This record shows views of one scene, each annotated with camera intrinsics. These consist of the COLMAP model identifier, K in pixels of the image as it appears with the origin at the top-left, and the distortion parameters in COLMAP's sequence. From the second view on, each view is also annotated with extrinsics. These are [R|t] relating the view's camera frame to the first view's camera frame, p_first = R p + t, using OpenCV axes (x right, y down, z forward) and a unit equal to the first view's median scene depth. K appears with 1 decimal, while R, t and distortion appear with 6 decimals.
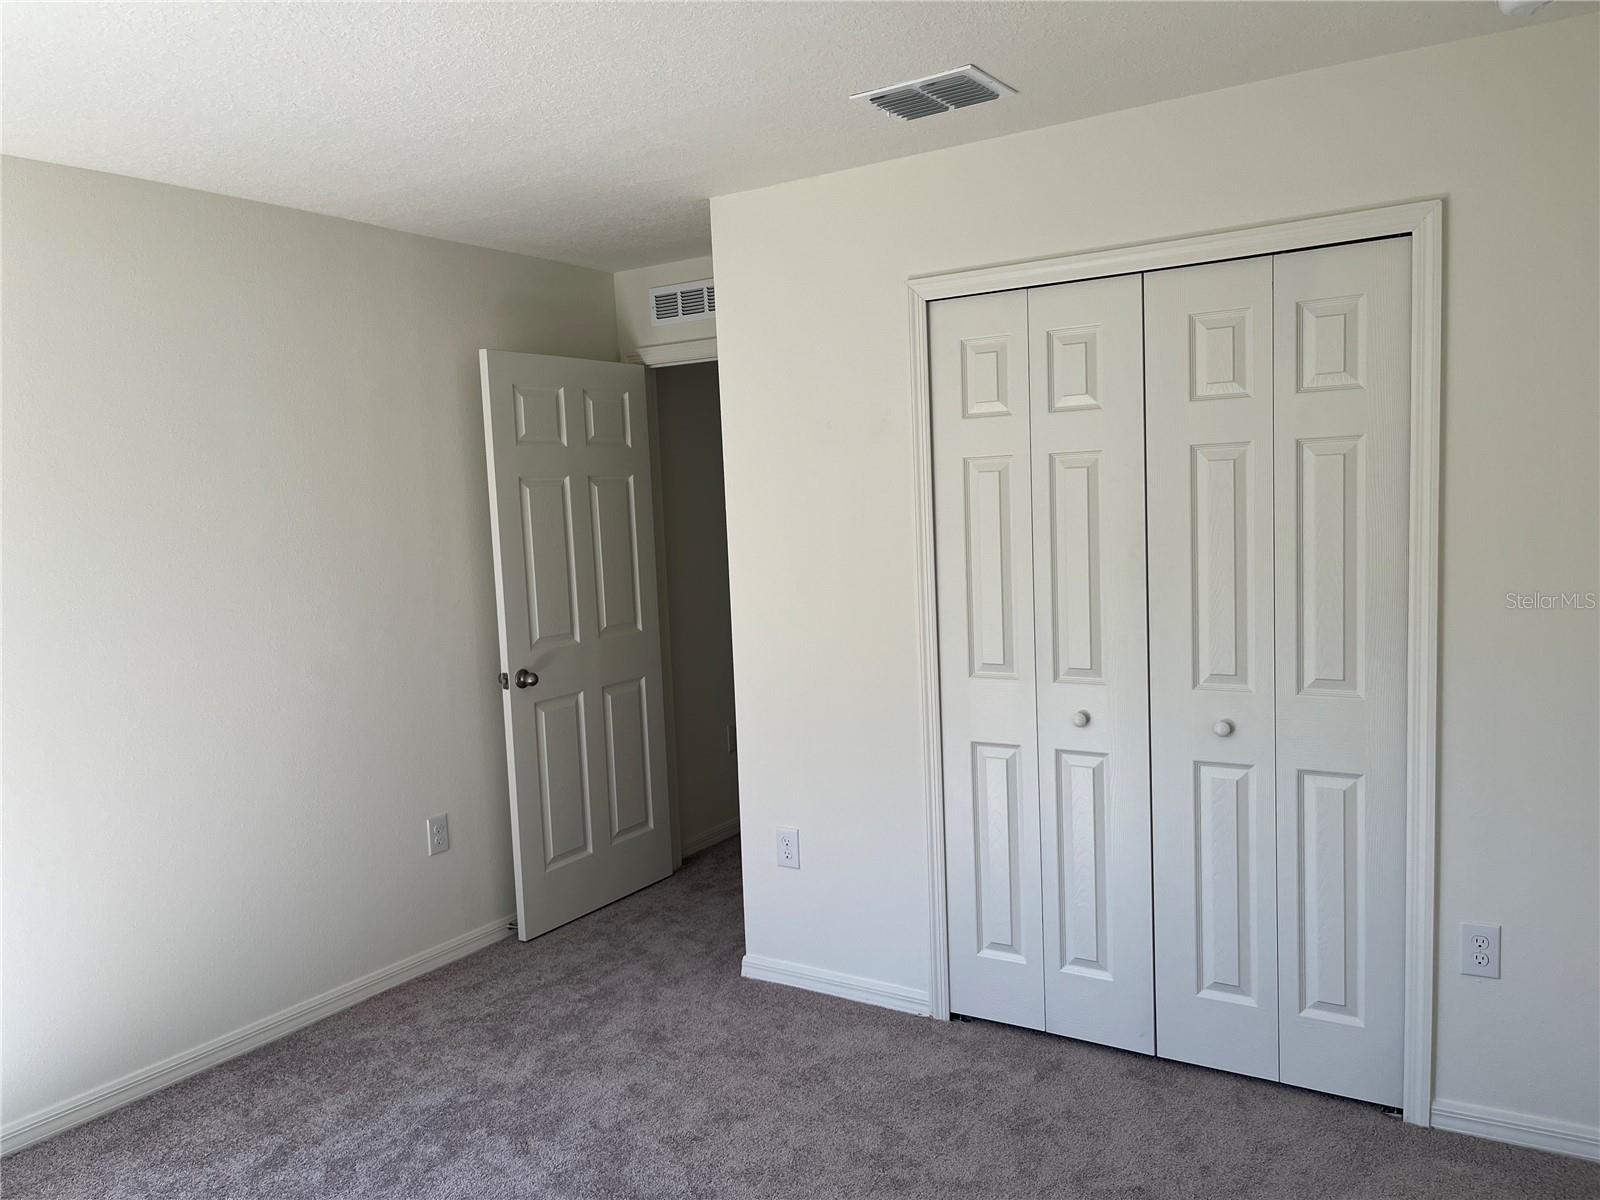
lens RADIAL K [[1178.5, 0, 795.9], [0, 1178.5, 597.4], [0, 0, 1]] dist [-0.014601, -0.028612]
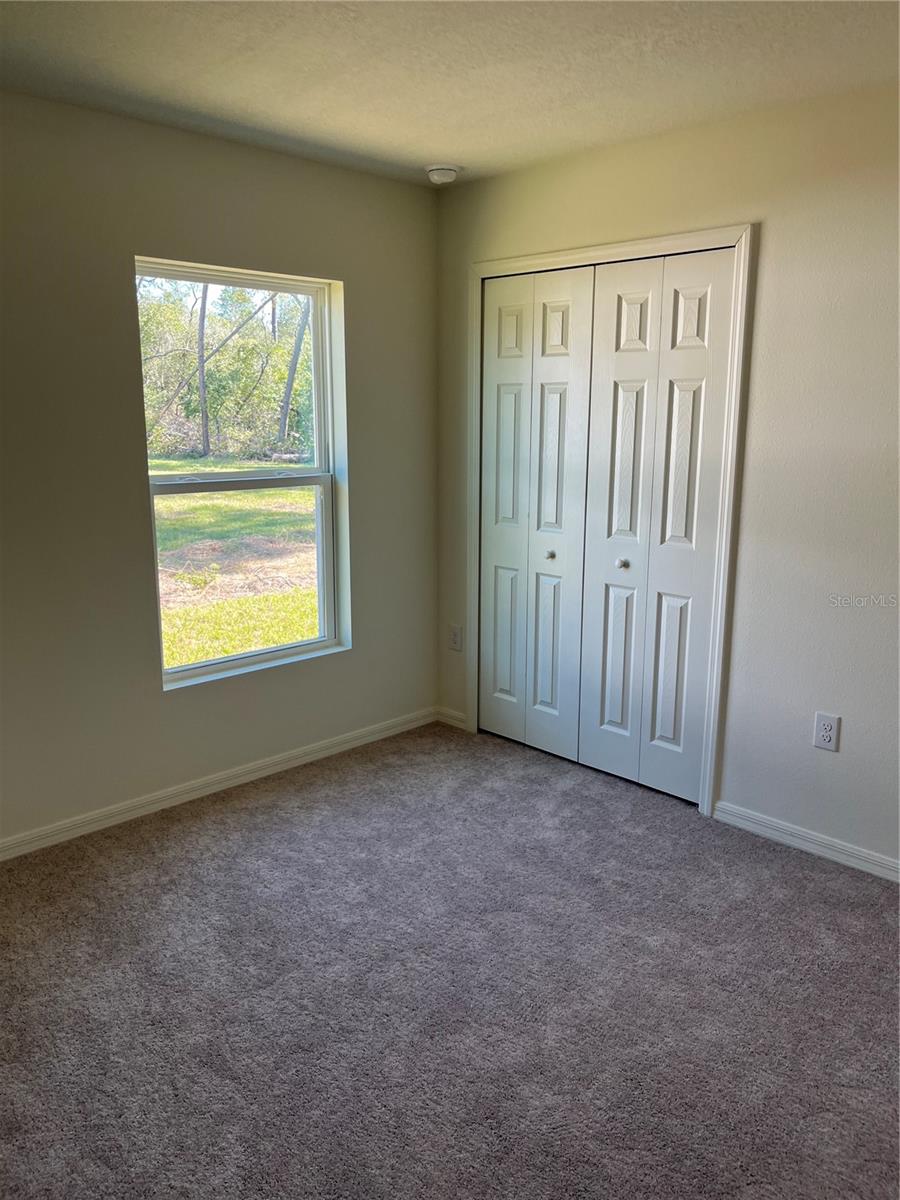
lens RADIAL K [[911.3, 0, 451.6], [0, 911.3, 605.5], [0, 0, 1]] dist [0.045969, -0.070198]
pose [[0.974998, 0.088686, -0.203748, 0.376688], [-0.060240, 0.988060, 0.141807, 0.004760], [0.213892, -0.125988, 0.968699, -0.246928]]
